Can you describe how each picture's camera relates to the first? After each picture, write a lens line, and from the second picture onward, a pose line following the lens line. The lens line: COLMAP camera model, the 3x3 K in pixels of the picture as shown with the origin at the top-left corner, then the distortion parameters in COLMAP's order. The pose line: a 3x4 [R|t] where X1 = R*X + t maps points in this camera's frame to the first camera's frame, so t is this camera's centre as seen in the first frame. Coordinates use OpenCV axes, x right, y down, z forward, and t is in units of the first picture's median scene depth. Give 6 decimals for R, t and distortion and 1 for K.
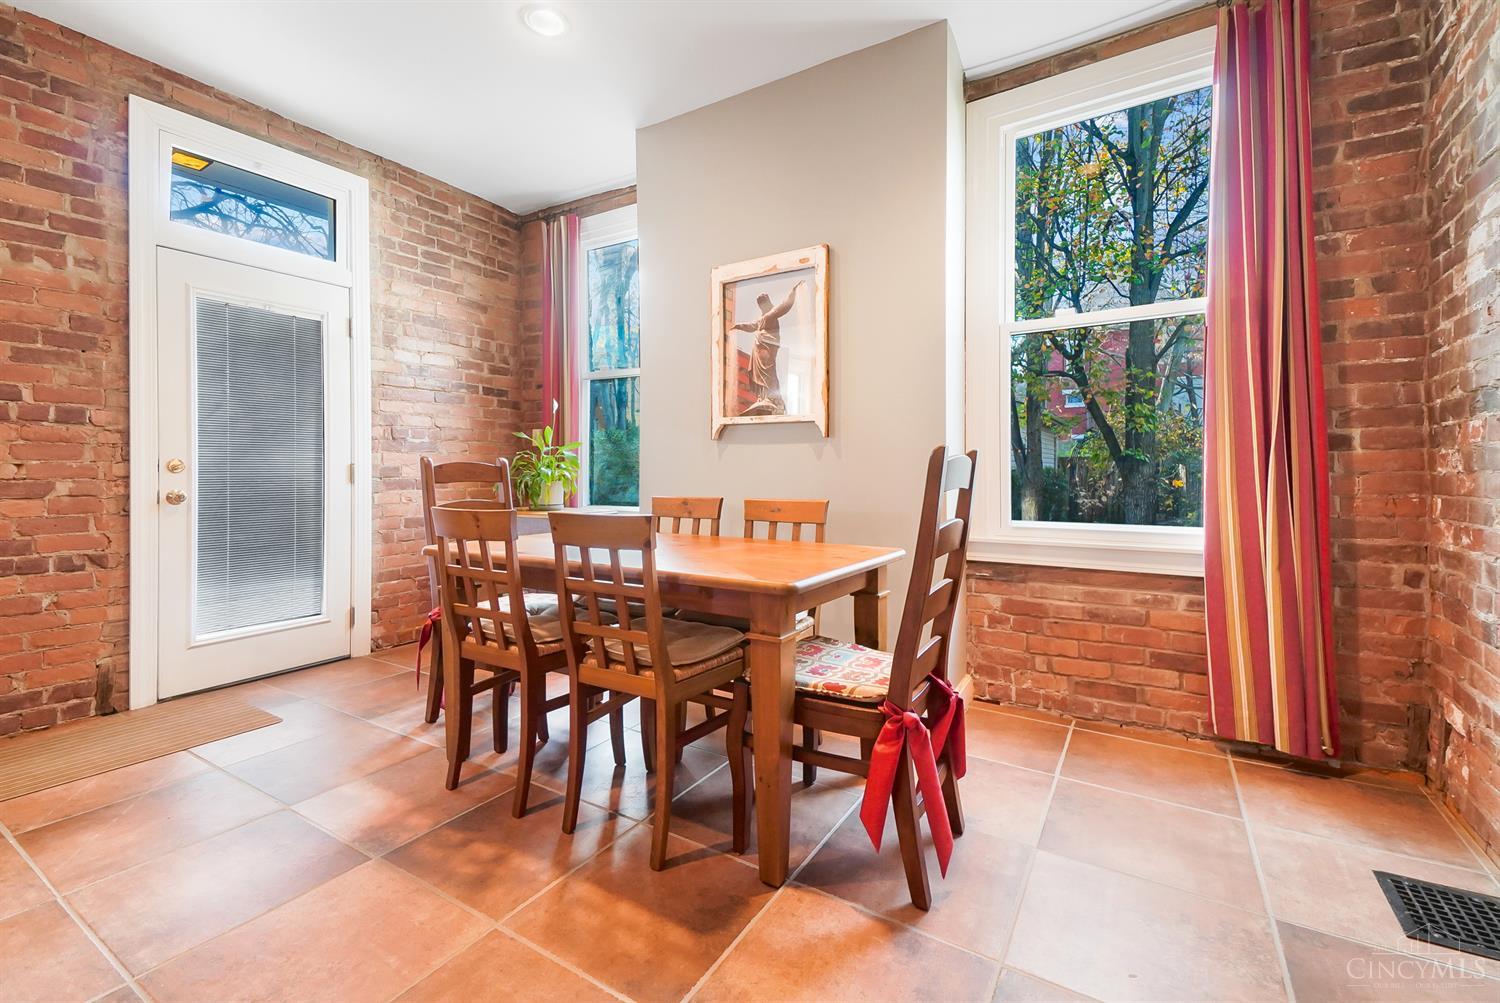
lens RADIAL K [[653.3, 0, 747.1], [0, 653.3, 496.6], [0, 0, 1]] dist [0.001982, 0.000186]
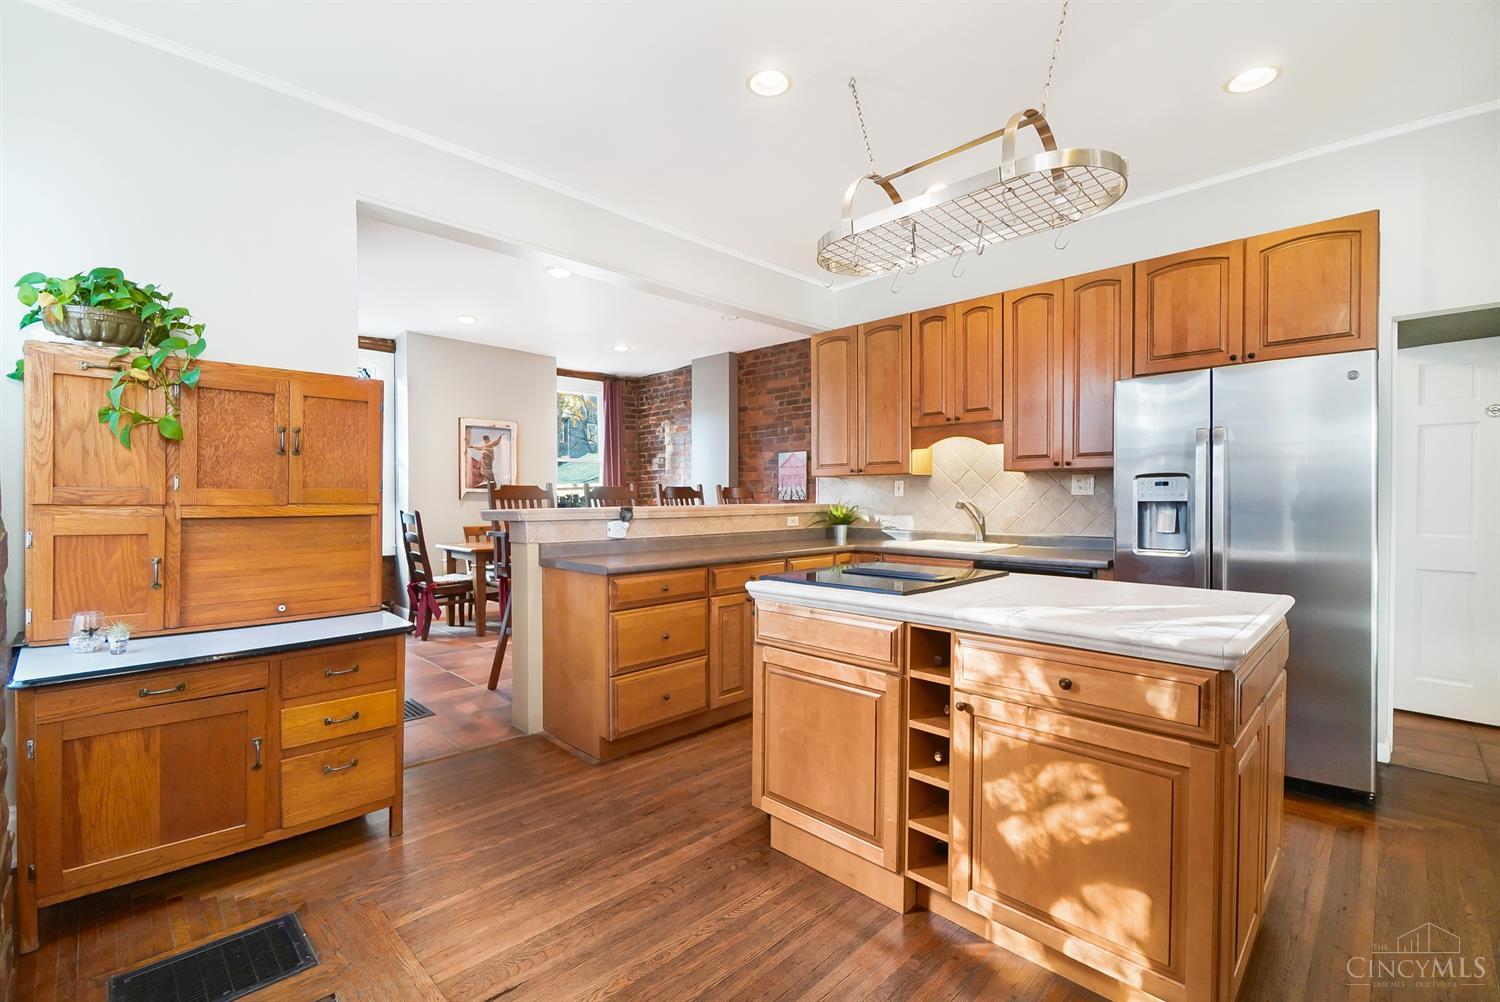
lens RADIAL K [[653.3, 0, 747.6], [0, 653.3, 502.2], [0, 0, 1]] dist [0.001982, 0.000186]
pose [[0.203300, -0.003650, 0.979110, -2.026064], [0.022272, 0.999752, -0.000898, -0.054742], [-0.978863, 0.021989, 0.203331, -0.348305]]
